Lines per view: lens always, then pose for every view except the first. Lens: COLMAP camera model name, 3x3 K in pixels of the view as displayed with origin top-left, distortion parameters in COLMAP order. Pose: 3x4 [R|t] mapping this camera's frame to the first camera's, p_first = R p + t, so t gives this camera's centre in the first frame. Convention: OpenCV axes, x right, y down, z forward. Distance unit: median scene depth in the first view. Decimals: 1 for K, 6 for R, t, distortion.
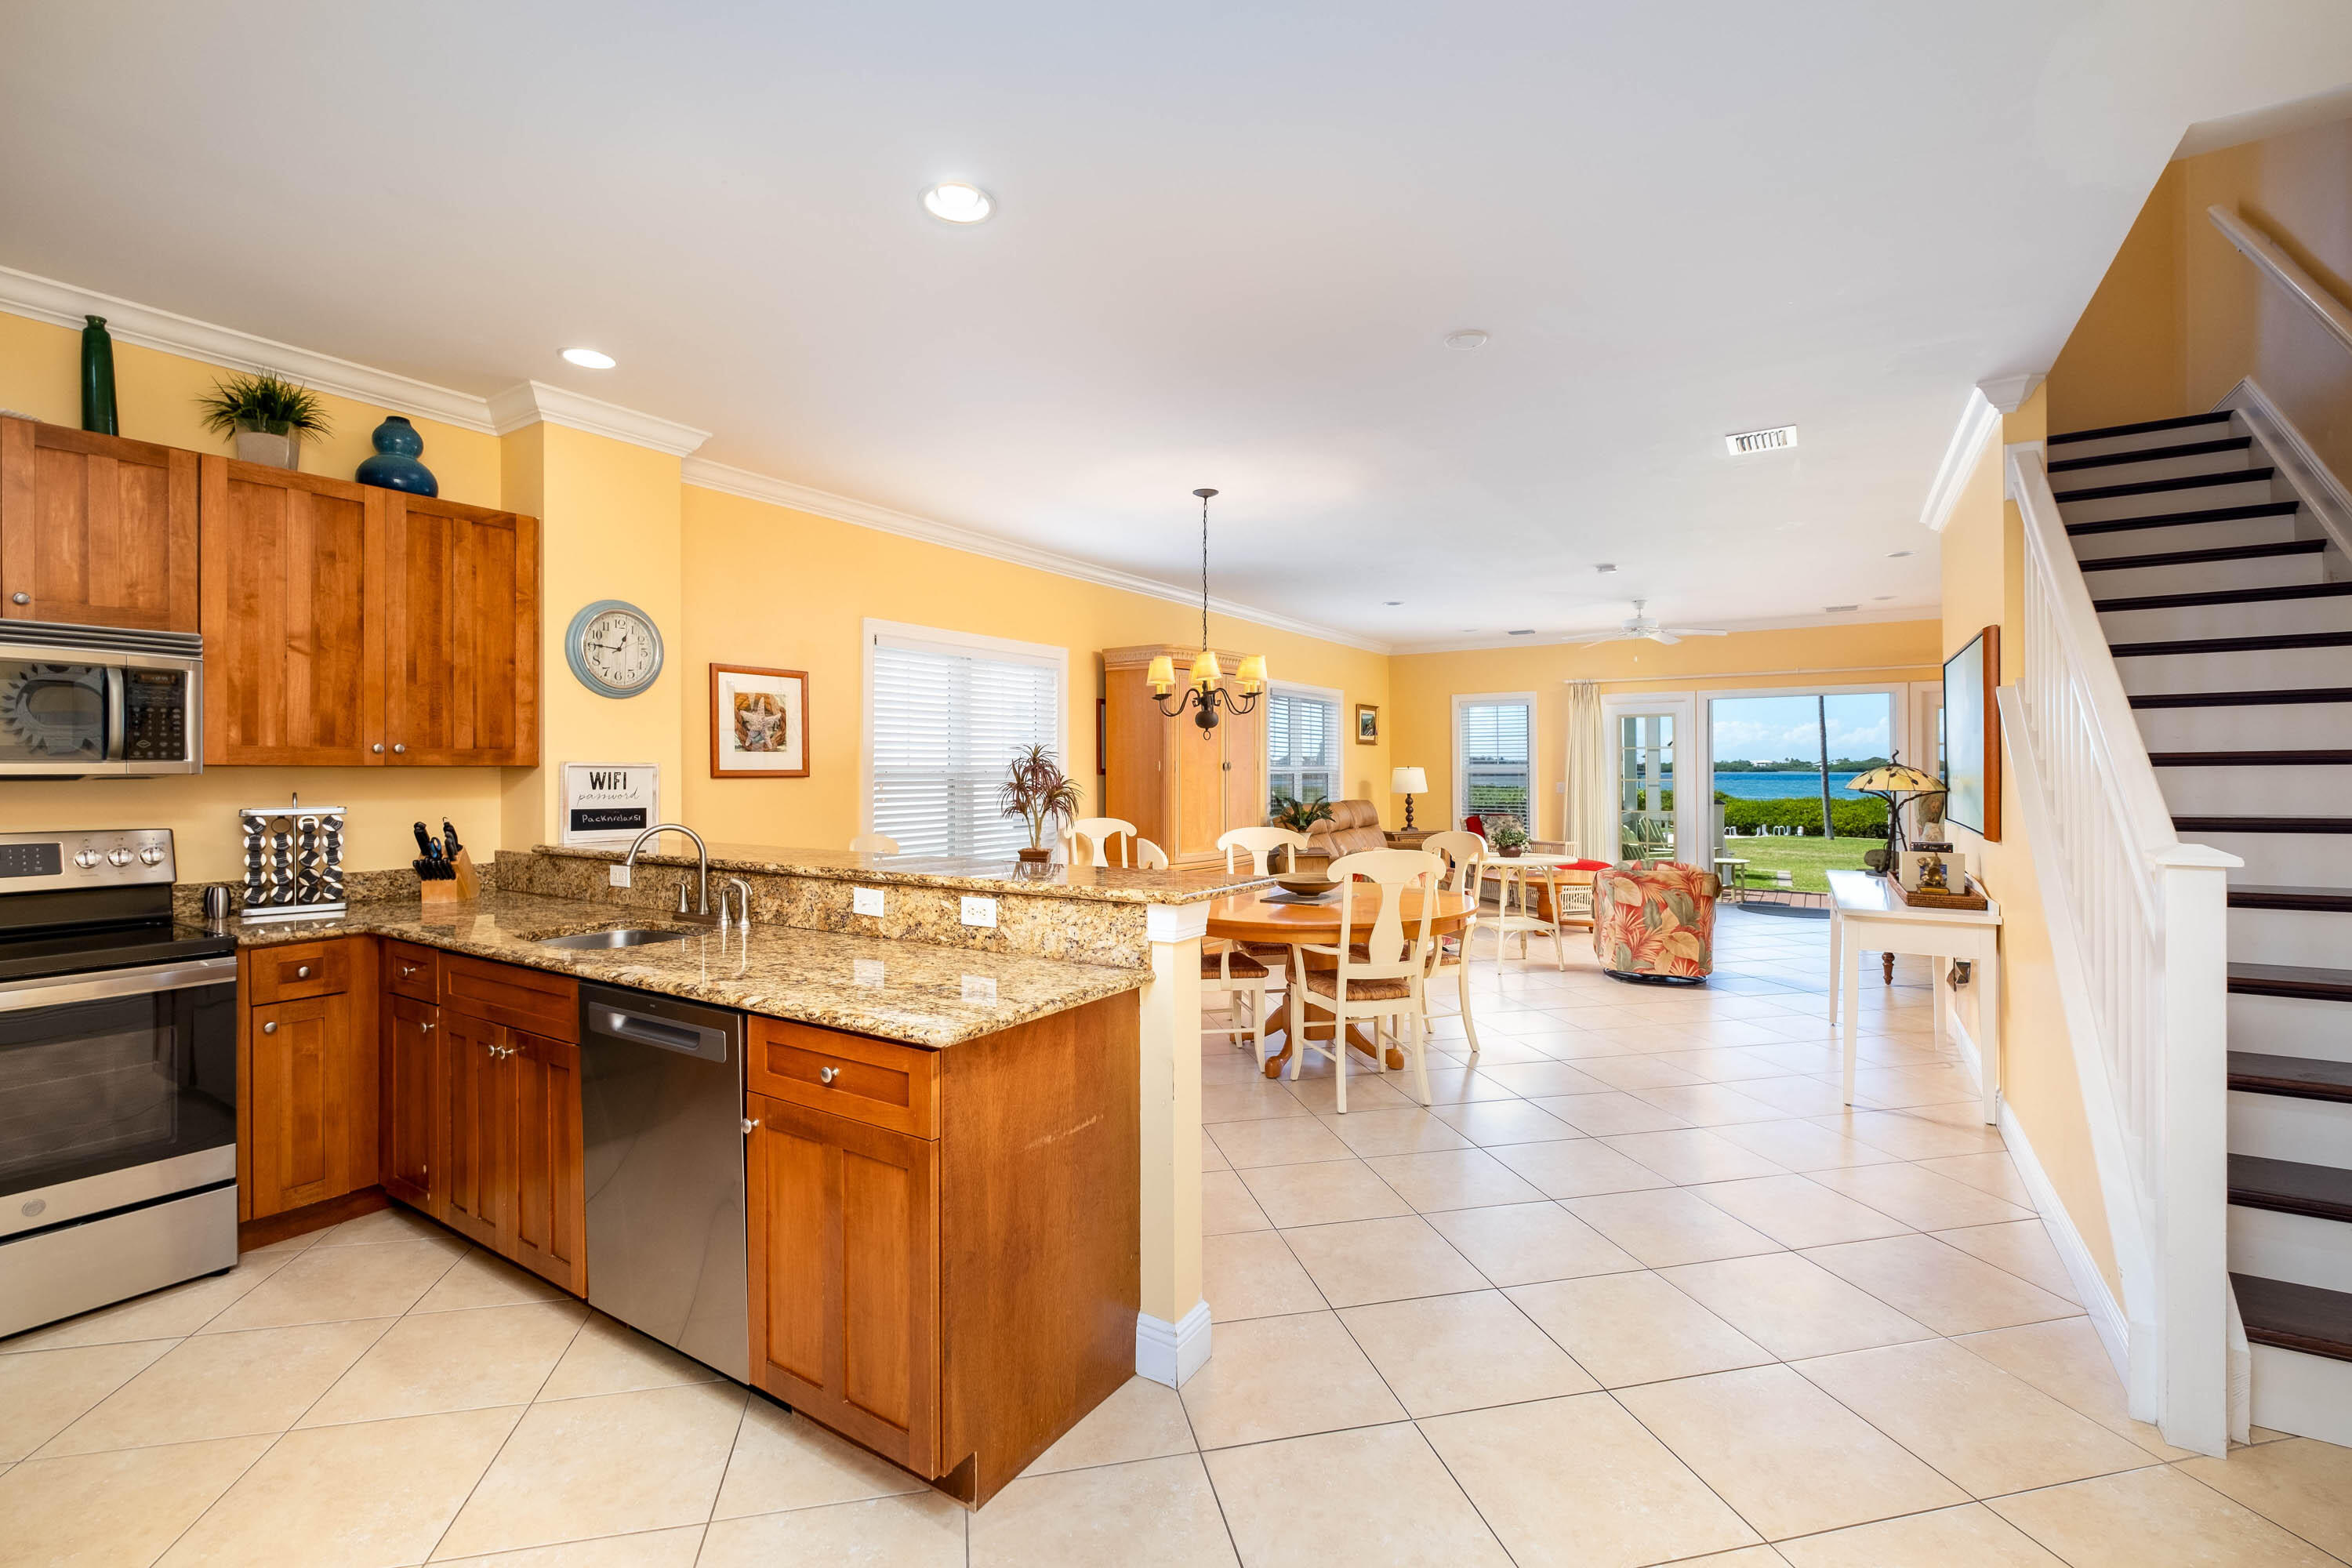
lens RADIAL K [[1019.9, 0, 1169.6], [0, 1019.9, 766.6], [0, 0, 1]] dist [-0.005792, -0.000334]
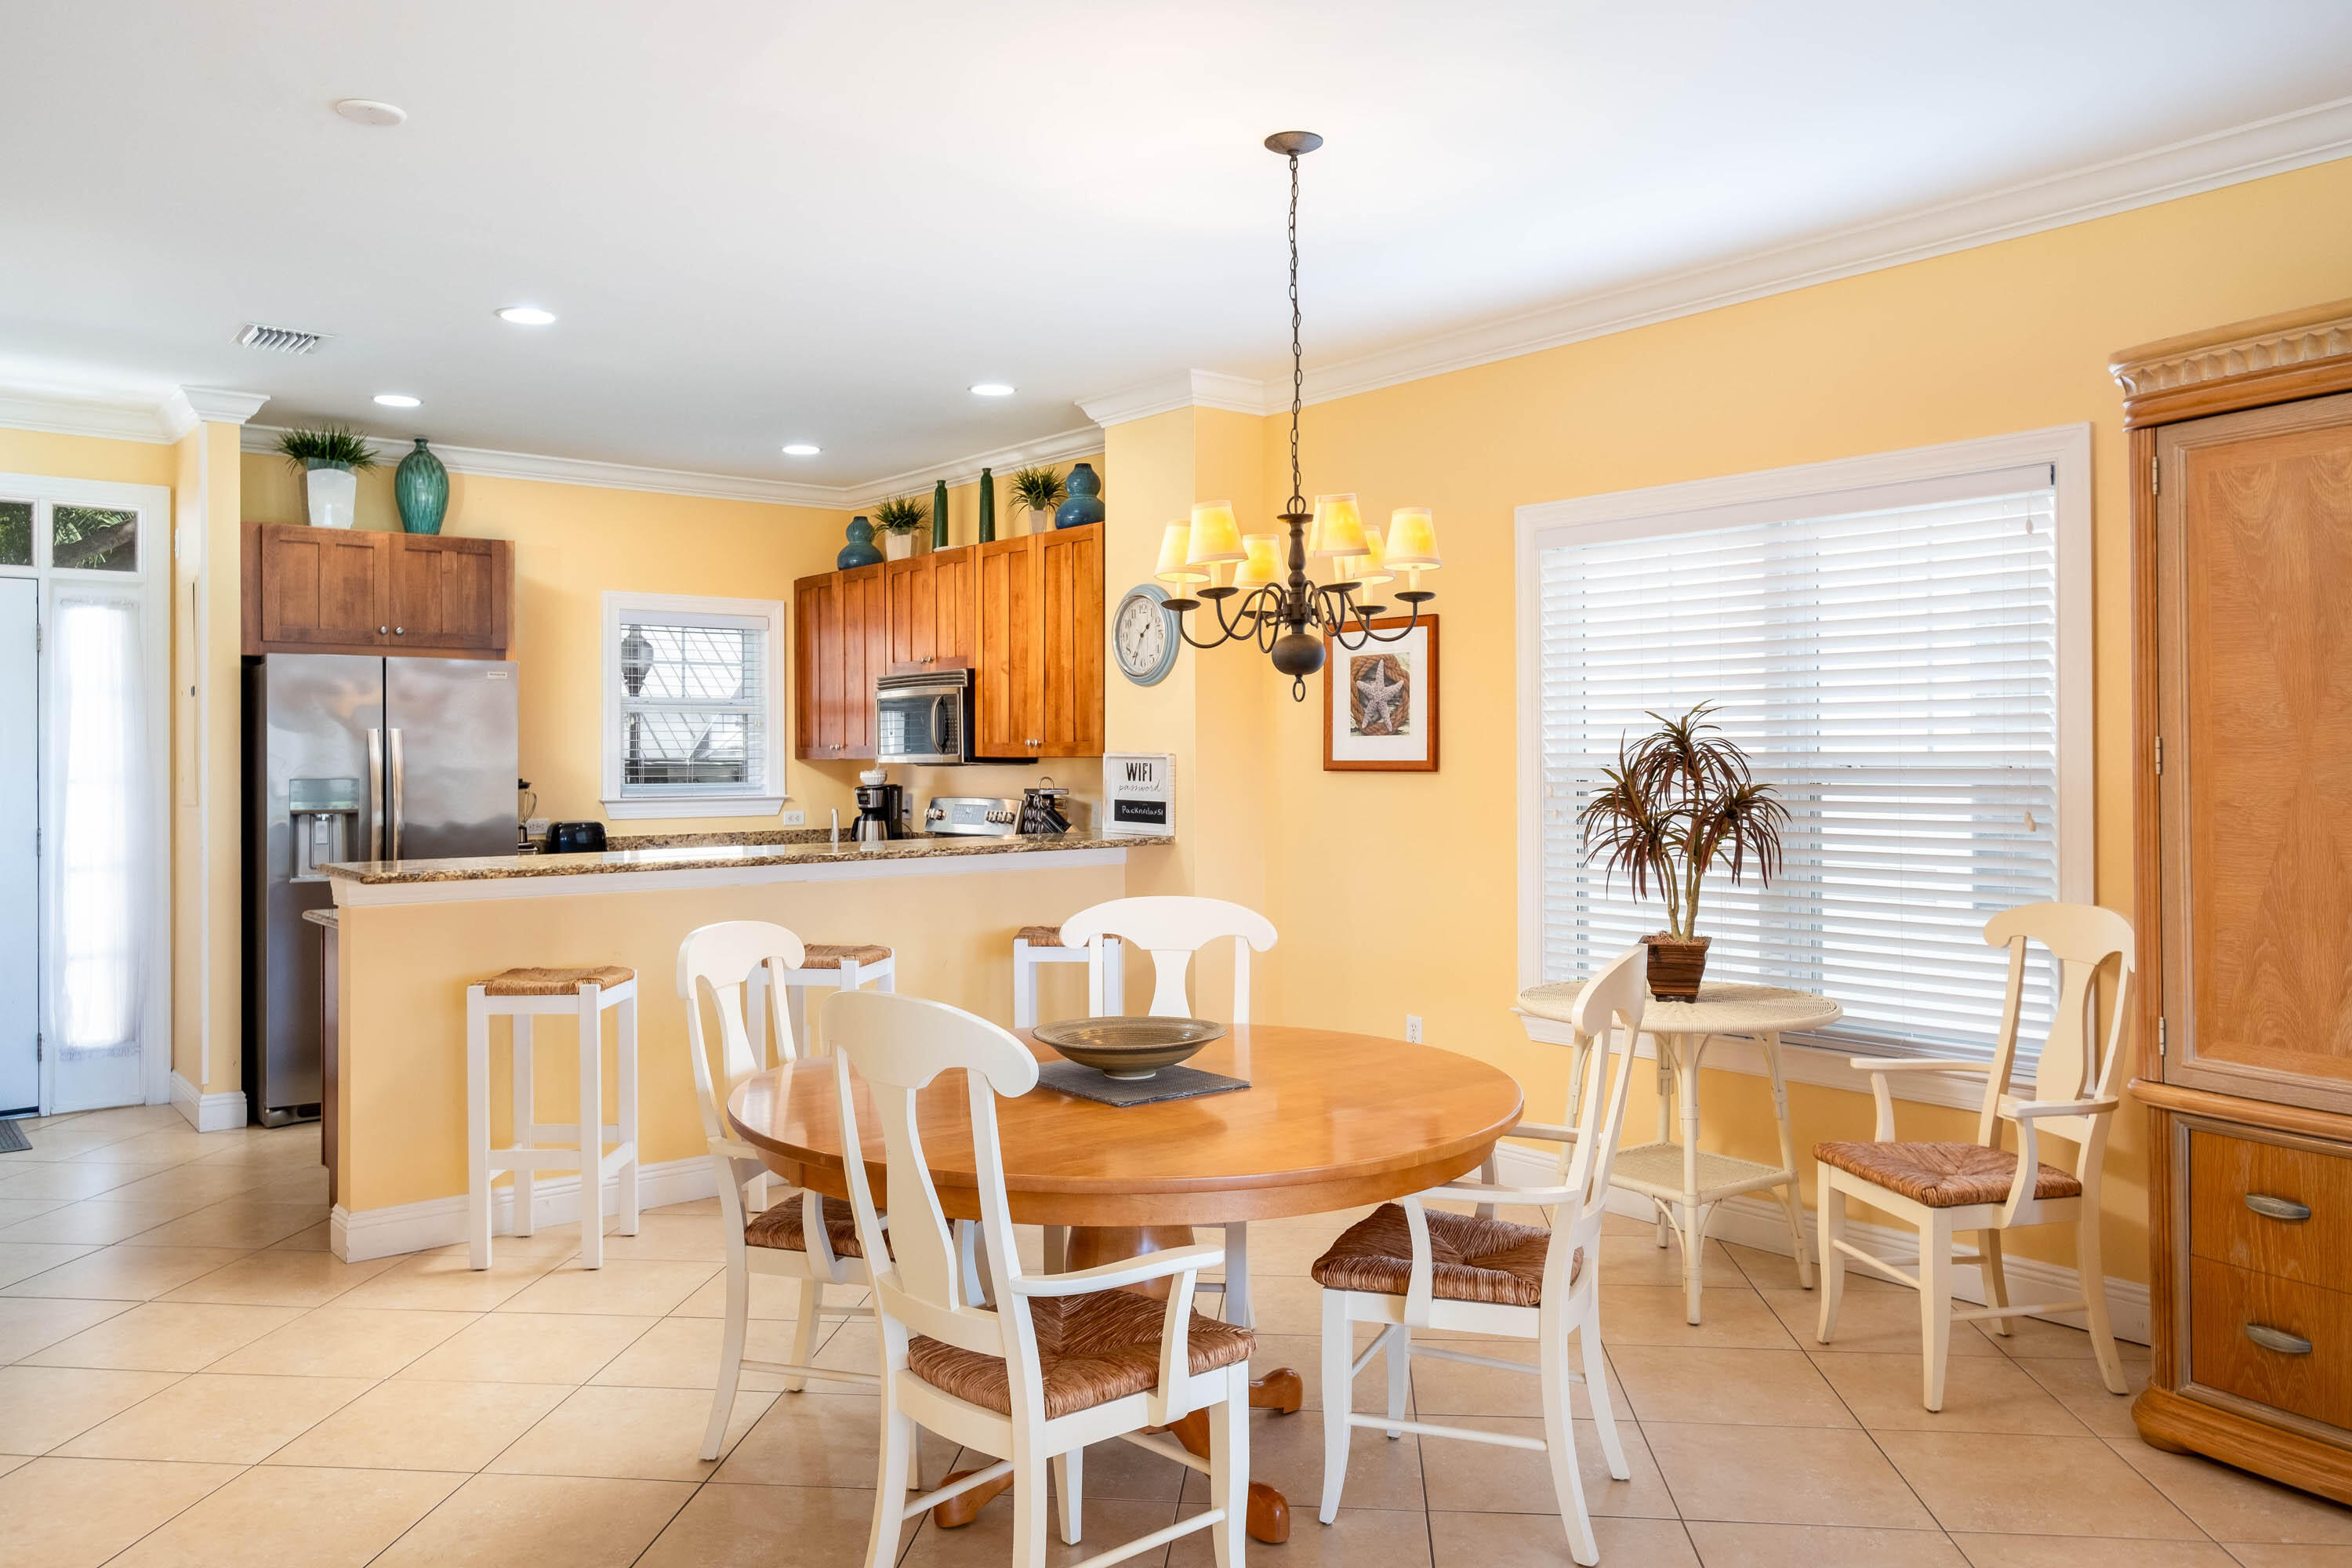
lens RADIAL K [[1684.7, 0, 1165.5], [0, 1684.7, 750.7], [0, 0, 1]] dist [-0.003739, 0.022479]
pose [[-0.309882, 0.001517, -0.950774, 0.762710], [0.006408, 0.999979, -0.000493, -0.004249], [0.950753, -0.006245, -0.309885, 1.193283]]
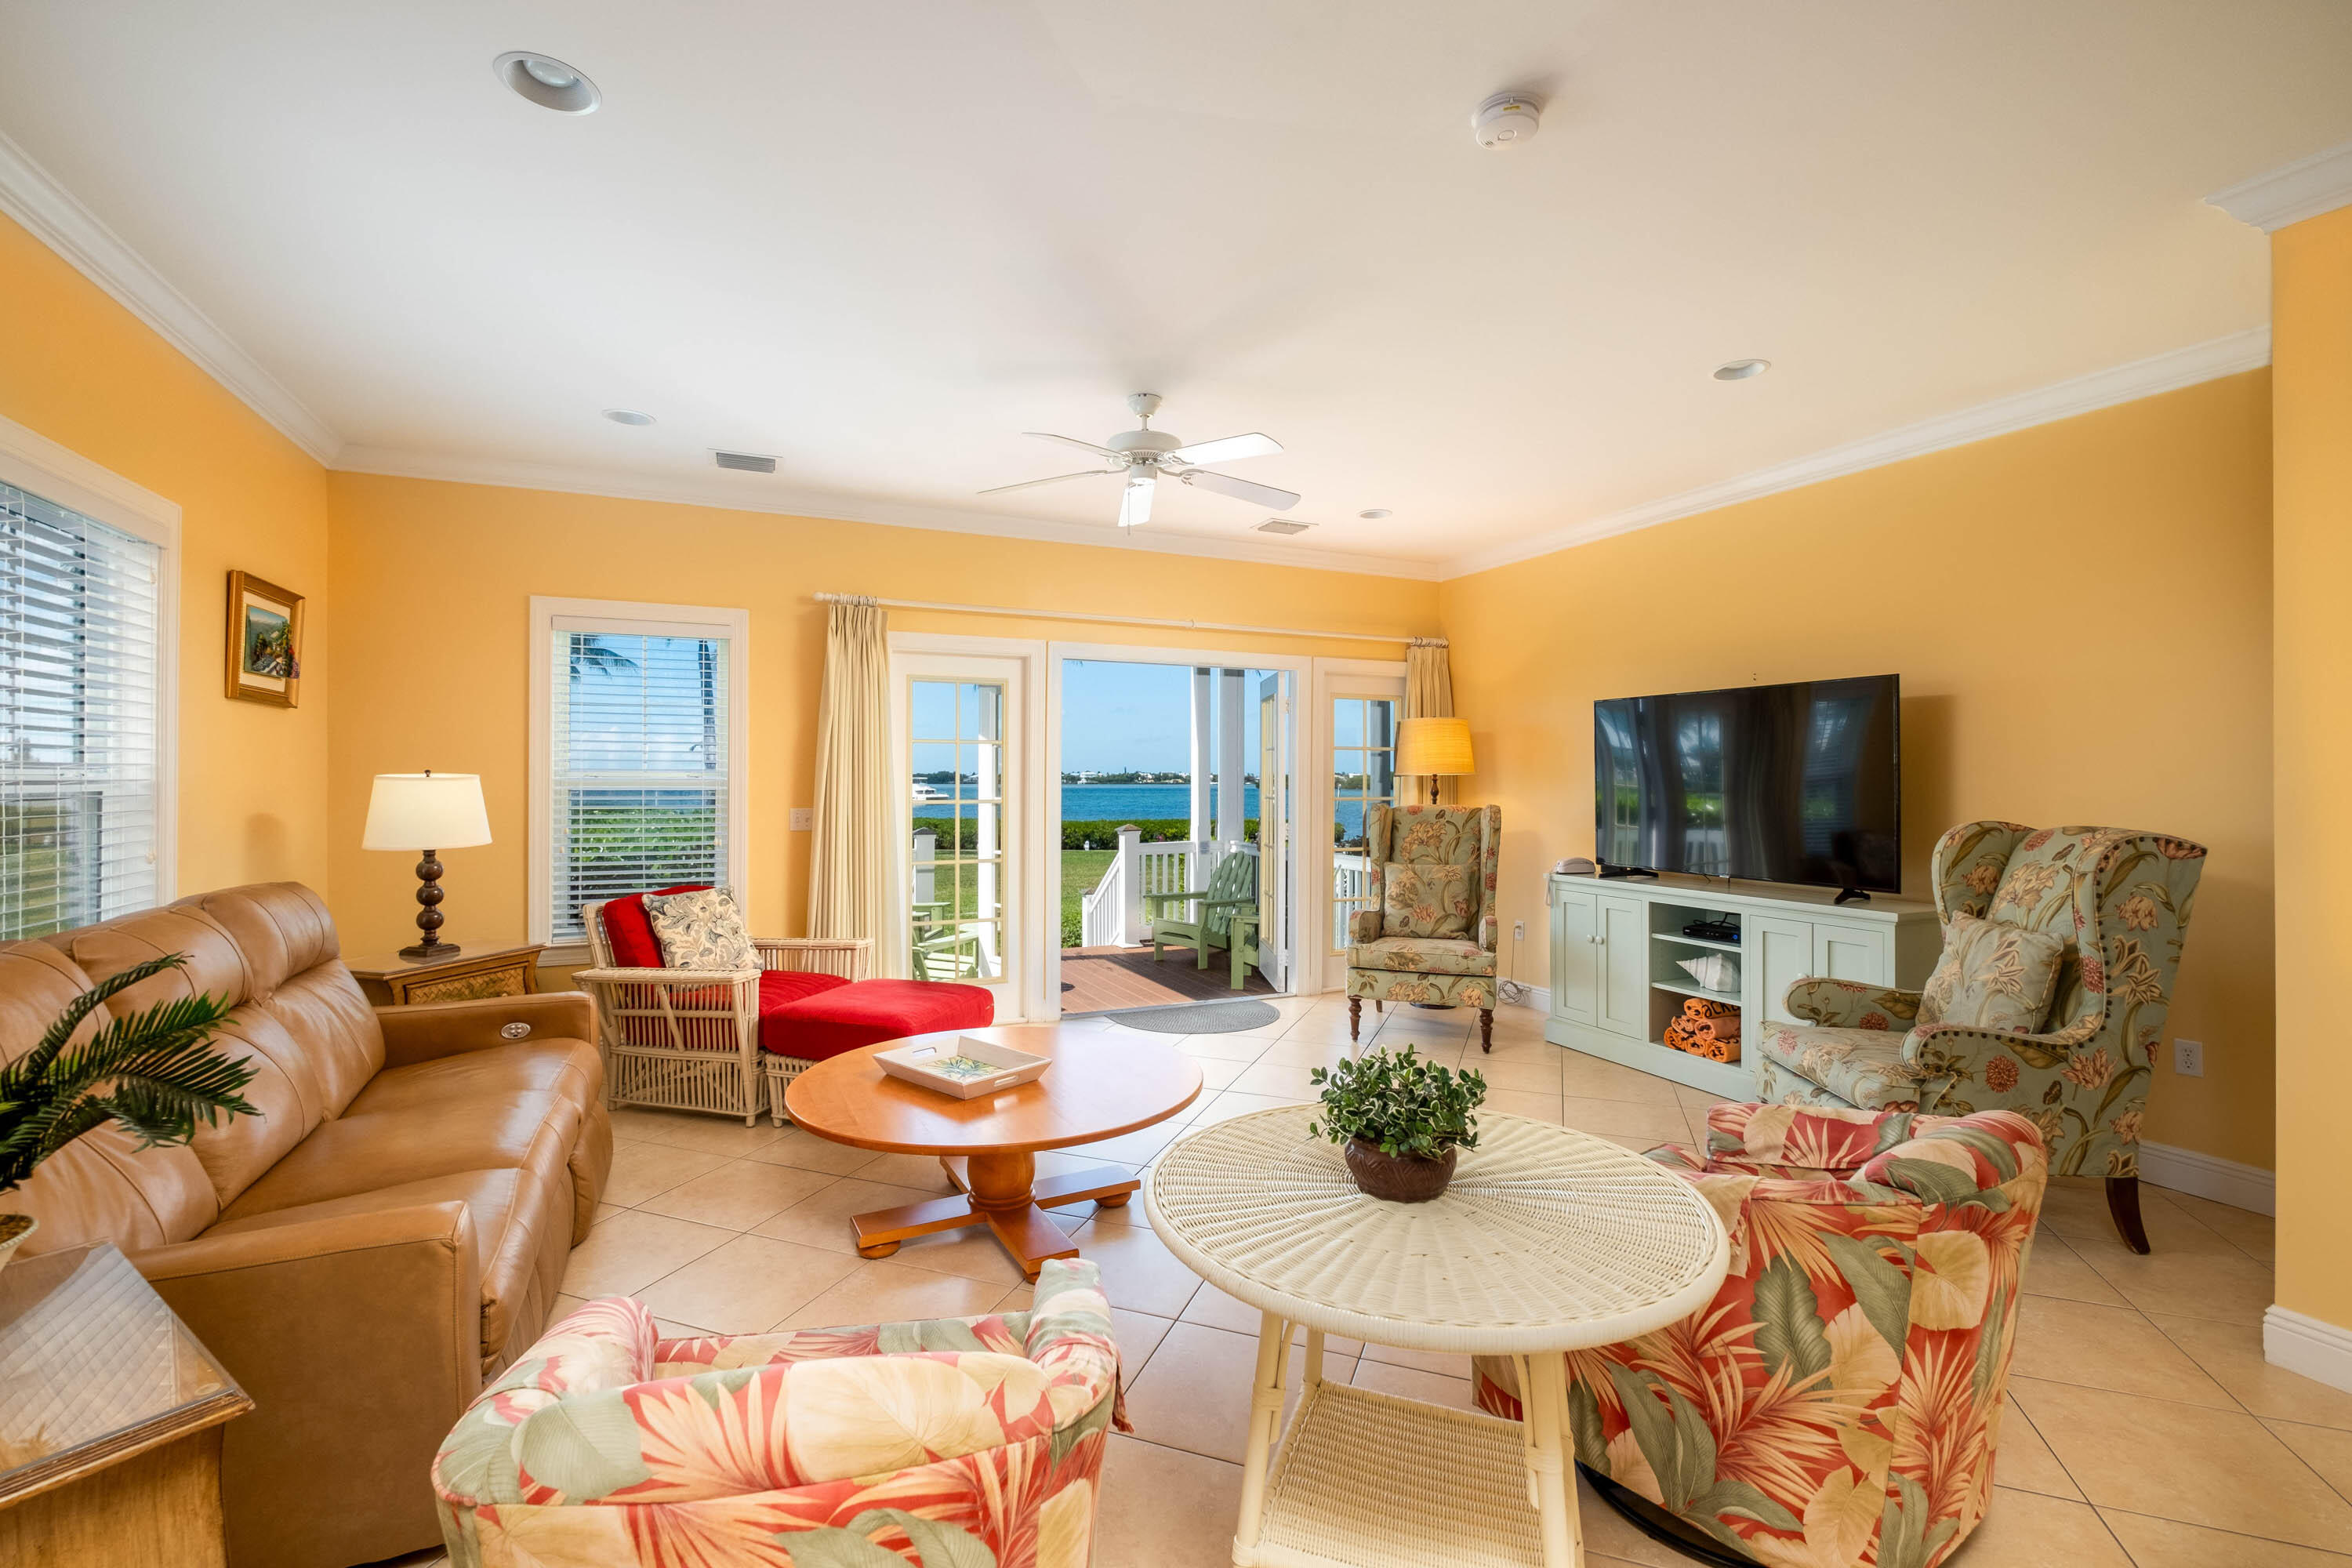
lens RADIAL K [[1019.9, 0, 1161.9], [0, 1019.9, 779.2], [0, 0, 1]] dist [-0.005792, -0.000334]
pose [[0.546819, 0.007447, 0.837217, 0.172845], [-0.008065, 0.999961, -0.003627, 0.004180], [-0.837212, -0.004768, 0.546858, 1.290624]]
